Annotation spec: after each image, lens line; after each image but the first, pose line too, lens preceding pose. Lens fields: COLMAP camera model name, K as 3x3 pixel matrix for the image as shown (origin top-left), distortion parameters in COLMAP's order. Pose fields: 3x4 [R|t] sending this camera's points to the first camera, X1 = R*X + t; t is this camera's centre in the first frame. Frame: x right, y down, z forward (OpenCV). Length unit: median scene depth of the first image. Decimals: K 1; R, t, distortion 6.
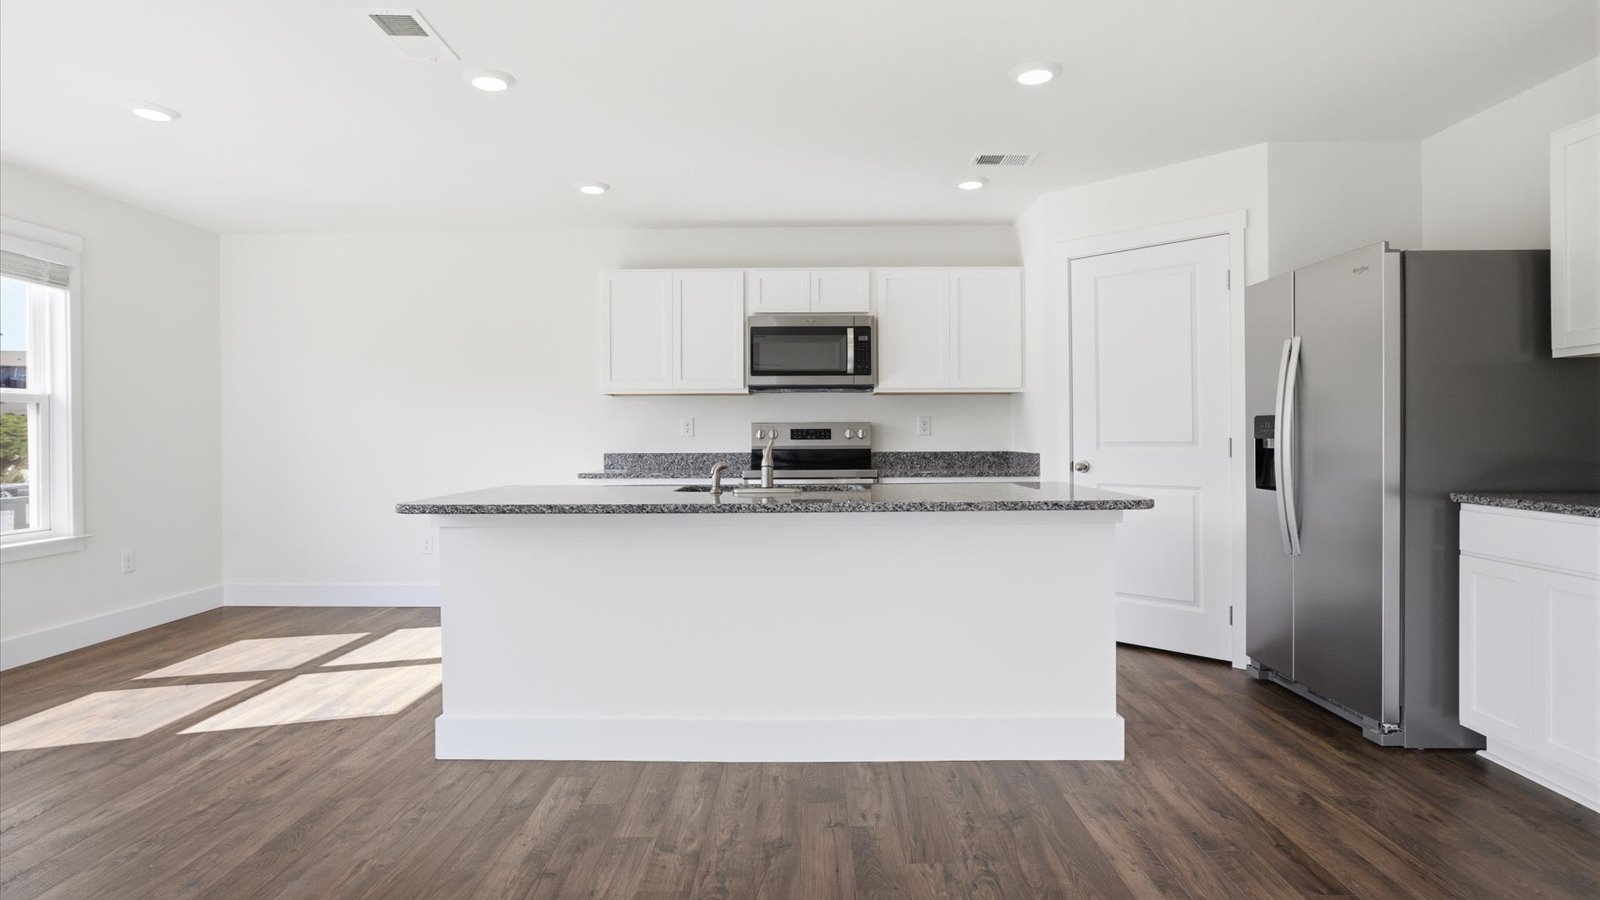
lens RADIAL K [[840.8, 0, 800.0], [0, 840.8, 450.0], [0, 0, 1]] dist [-0.001833, 0.000948]
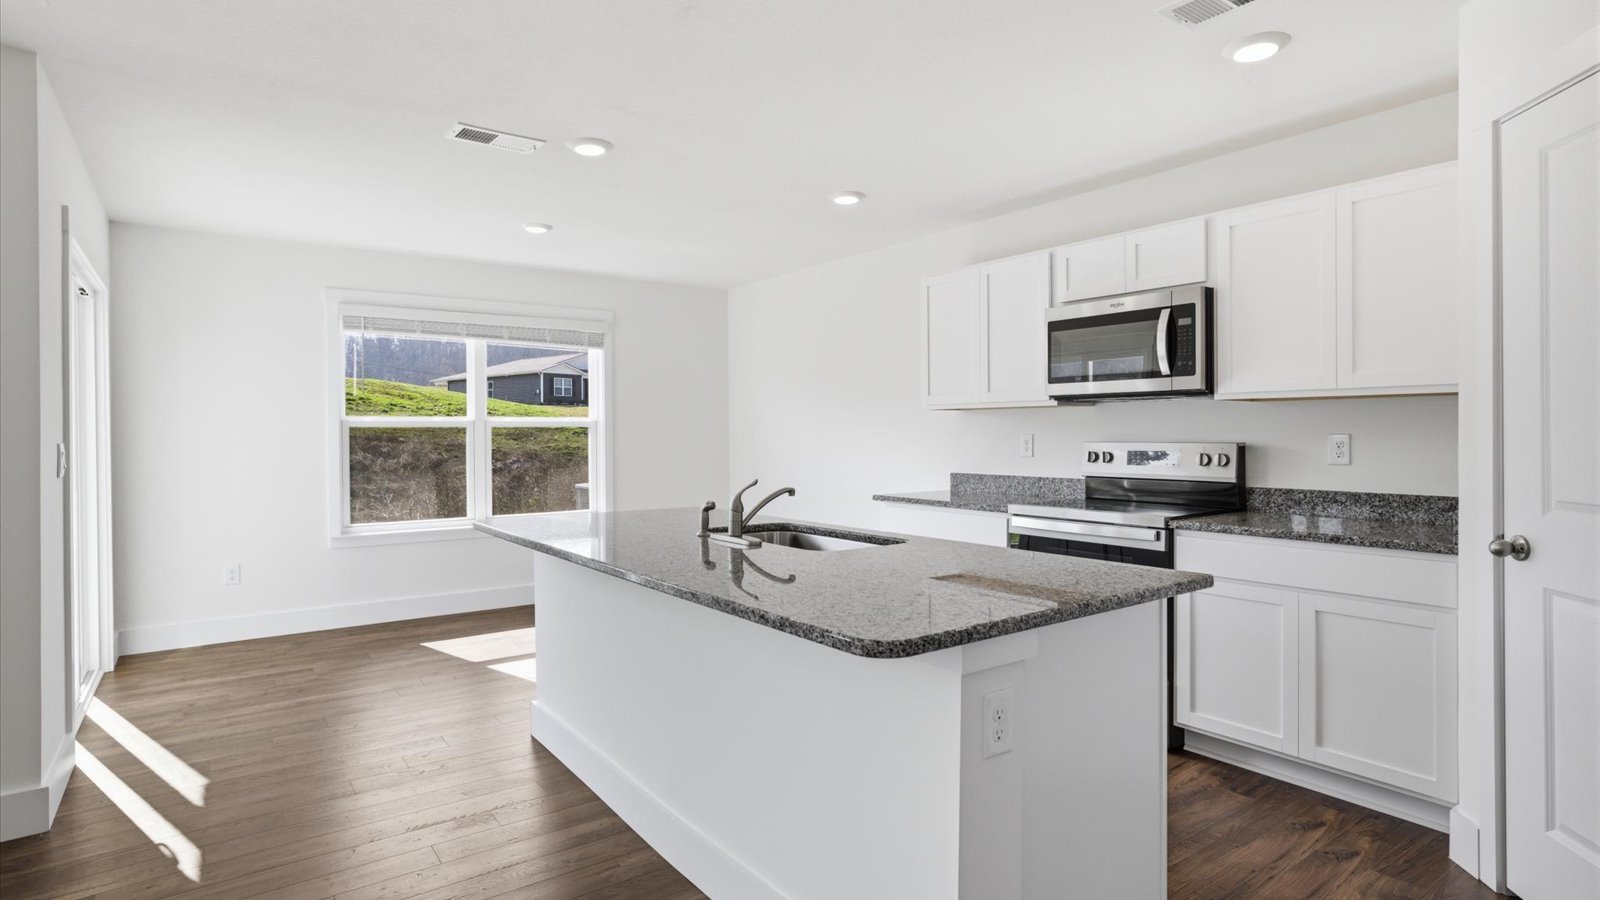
lens RADIAL K [[840.8, 0, 800.0], [0, 840.8, 450.0], [0, 0, 1]] dist [-0.001833, 0.000948]
pose [[0.601126, 0.019487, -0.798917, 0.428319], [-0.008468, 0.999802, 0.018015, -0.038262], [0.799109, -0.004064, 0.601172, 0.338472]]
